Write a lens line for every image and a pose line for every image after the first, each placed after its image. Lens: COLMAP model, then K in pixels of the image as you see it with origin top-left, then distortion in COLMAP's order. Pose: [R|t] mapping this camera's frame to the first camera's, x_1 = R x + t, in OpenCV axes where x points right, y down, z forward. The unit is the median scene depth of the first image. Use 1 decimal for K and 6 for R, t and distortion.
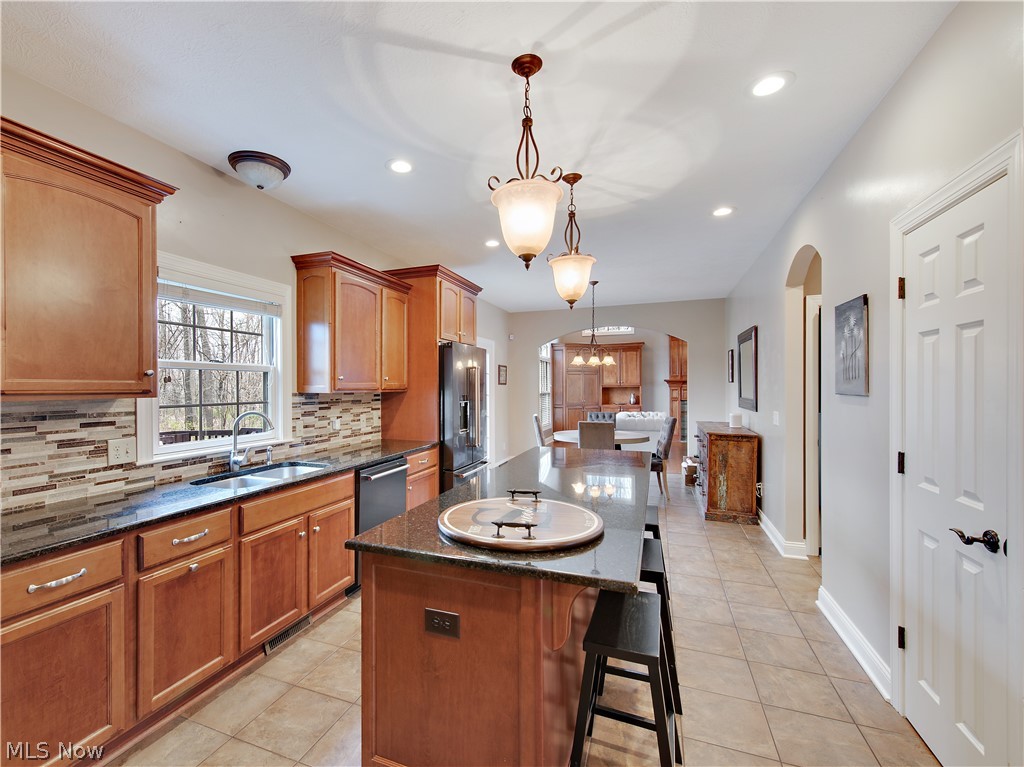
lens RADIAL K [[441.0, 0, 491.7], [0, 441.0, 389.5], [0, 0, 1]] dist [0.092417, -0.000030]
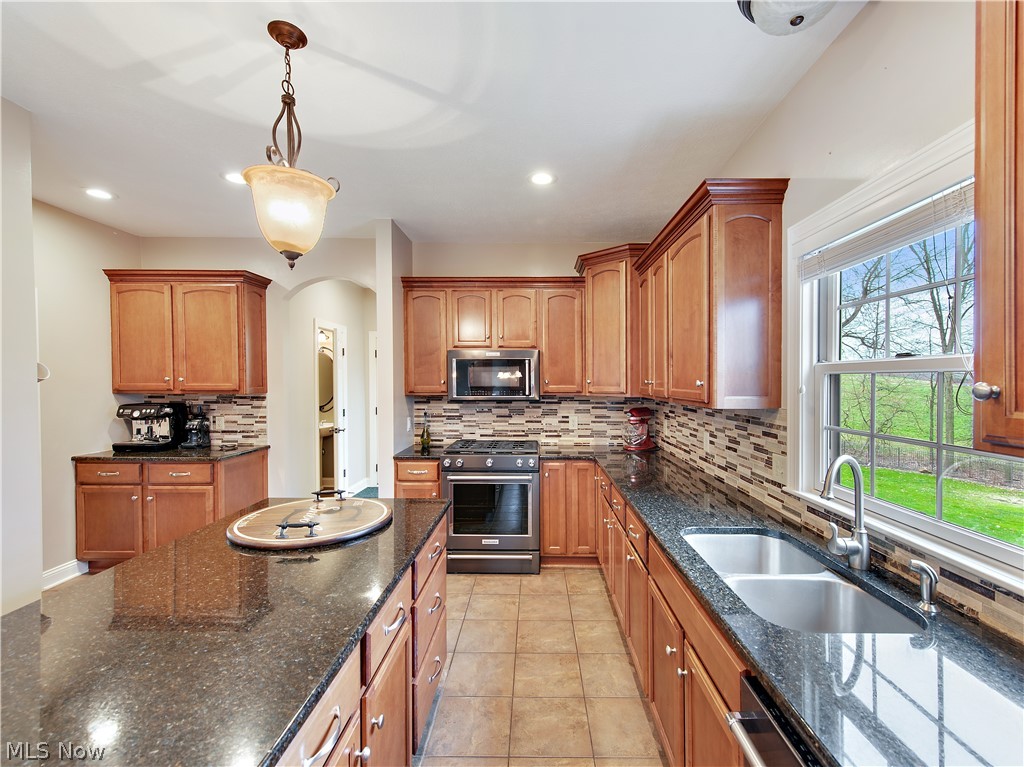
lens RADIAL K [[417.4, 0, 535.5], [0, 417.4, 383.2], [0, 0, 1]] dist [0.013611, -0.000044]
pose [[-0.934971, 0.003704, -0.354704, -0.054289], [-0.002187, 0.999866, 0.016205, -0.040525], [0.354717, 0.015927, -0.934838, 1.391608]]
